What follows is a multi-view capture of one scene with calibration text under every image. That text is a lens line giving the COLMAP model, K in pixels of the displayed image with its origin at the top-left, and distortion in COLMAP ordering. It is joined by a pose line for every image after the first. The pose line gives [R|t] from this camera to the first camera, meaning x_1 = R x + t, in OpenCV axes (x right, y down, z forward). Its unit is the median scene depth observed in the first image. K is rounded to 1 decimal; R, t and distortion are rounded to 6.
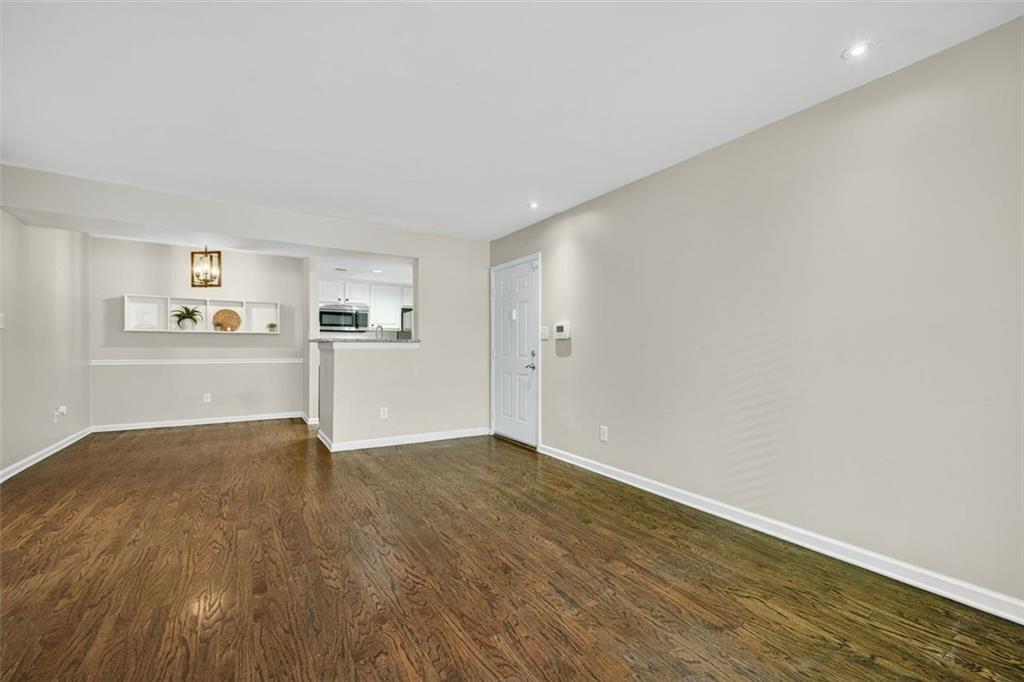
lens RADIAL K [[430.2, 0, 512.6], [0, 430.2, 348.2], [0, 0, 1]] dist [0.004039, -0.000883]
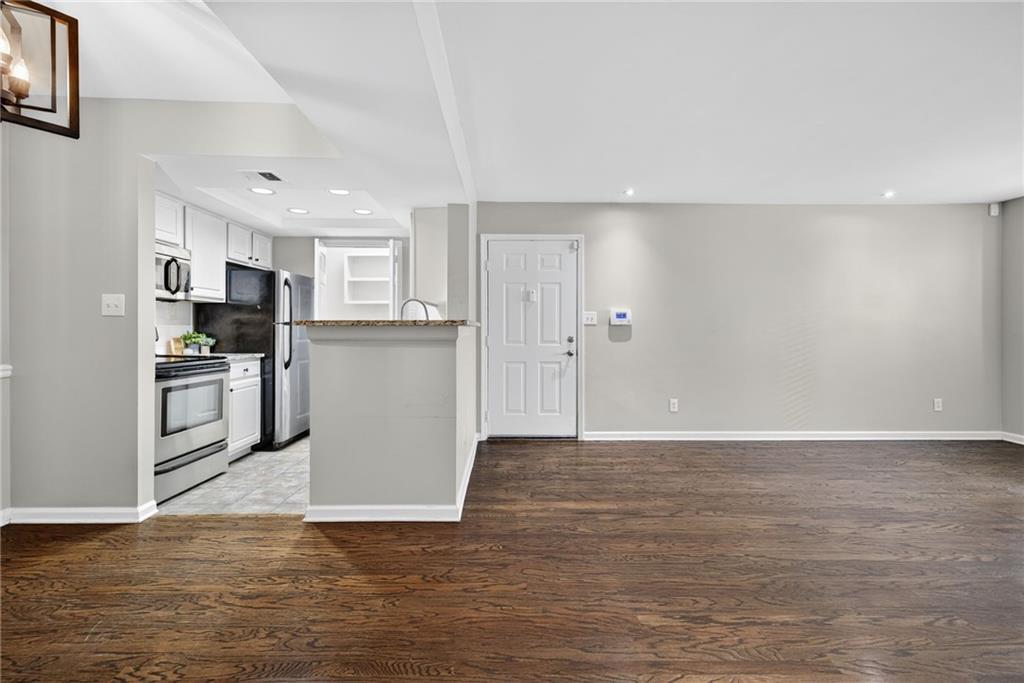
lens RADIAL K [[430.2, 0, 504.0], [0, 430.2, 333.3], [0, 0, 1]] dist [0.004039, -0.000883]
pose [[0.518888, -0.008406, 0.854801, -0.785781], [-0.000725, 0.999947, 0.010274, -0.010127], [-0.854842, -0.005951, 0.518855, 0.592071]]
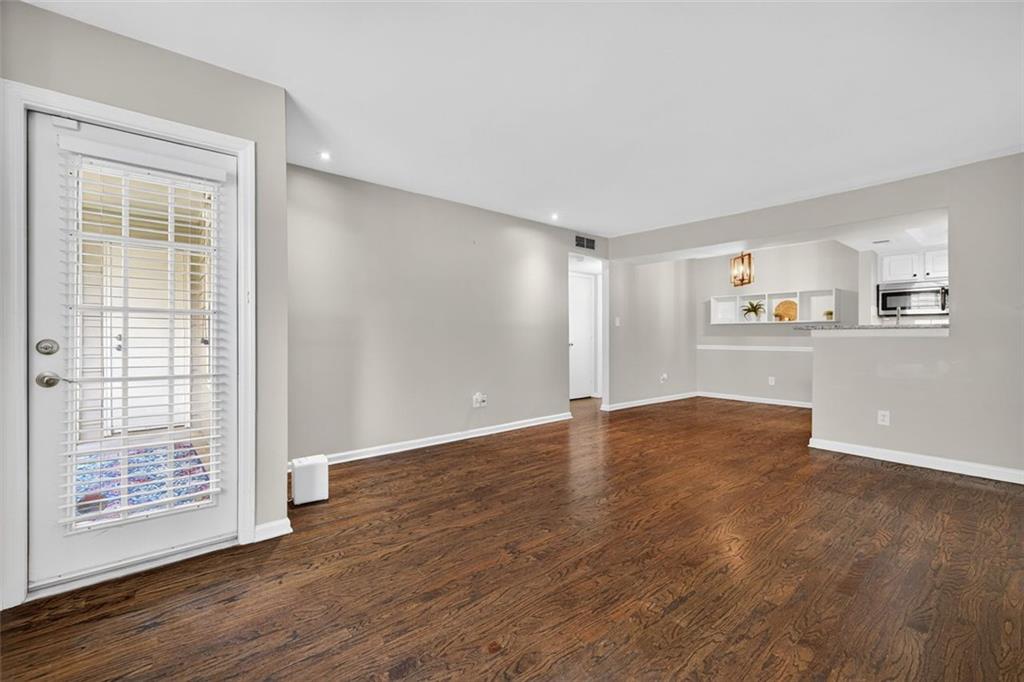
lens RADIAL K [[430.2, 0, 504.2], [0, 430.2, 336.4], [0, 0, 1]] dist [0.004039, -0.000883]
pose [[0.130173, -0.002888, -0.991487, 0.380481], [-0.001782, 0.999993, -0.003147, 0.003858], [0.991490, 0.002177, 0.130167, 0.197407]]
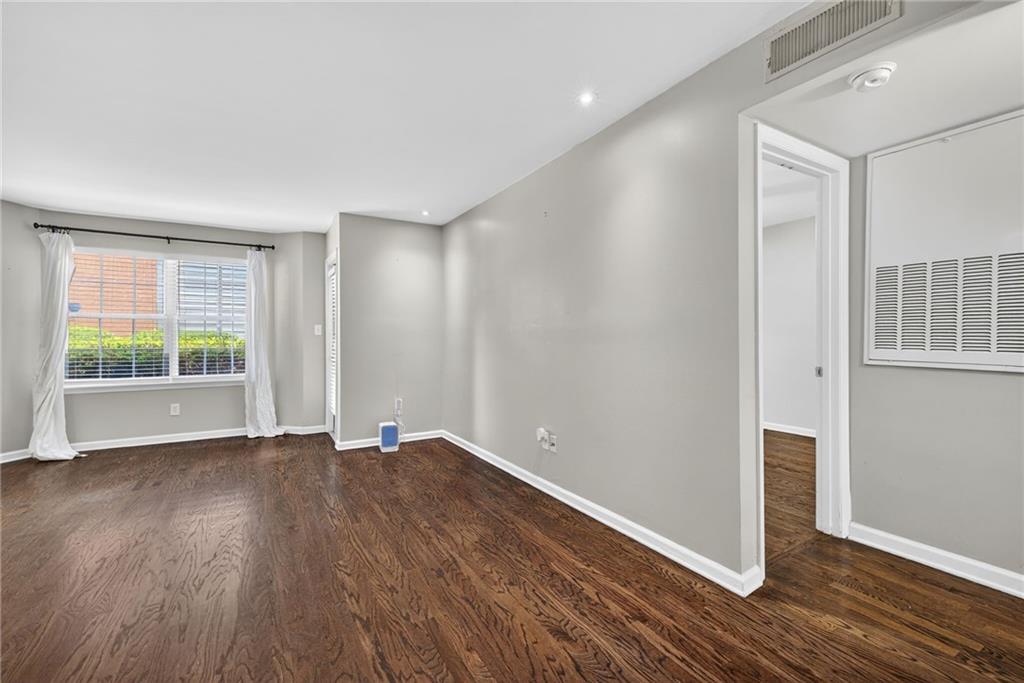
lens RADIAL K [[430.2, 0, 512.9], [0, 430.2, 335.5], [0, 0, 1]] dist [0.004039, -0.000883]
pose [[-0.999773, -0.001607, 0.021254, -0.503948], [-0.001540, 0.999994, 0.003171, -0.020301], [-0.021259, 0.003137, -0.999769, 0.903990]]
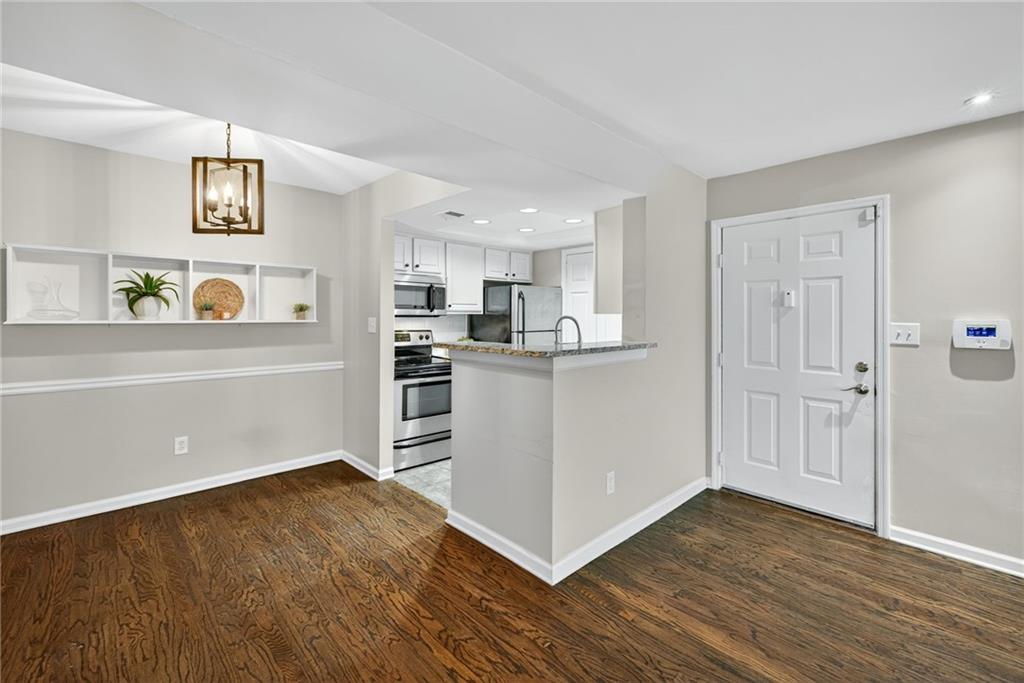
lens RADIAL K [[430.2, 0, 506.9], [0, 430.2, 316.2], [0, 0, 1]] dist [0.004039, -0.000883]
pose [[0.980220, 0.000211, 0.197910, -0.509871], [-0.000182, 1.000000, -0.000162, -0.053263], [-0.197910, 0.000123, 0.980220, 0.484504]]
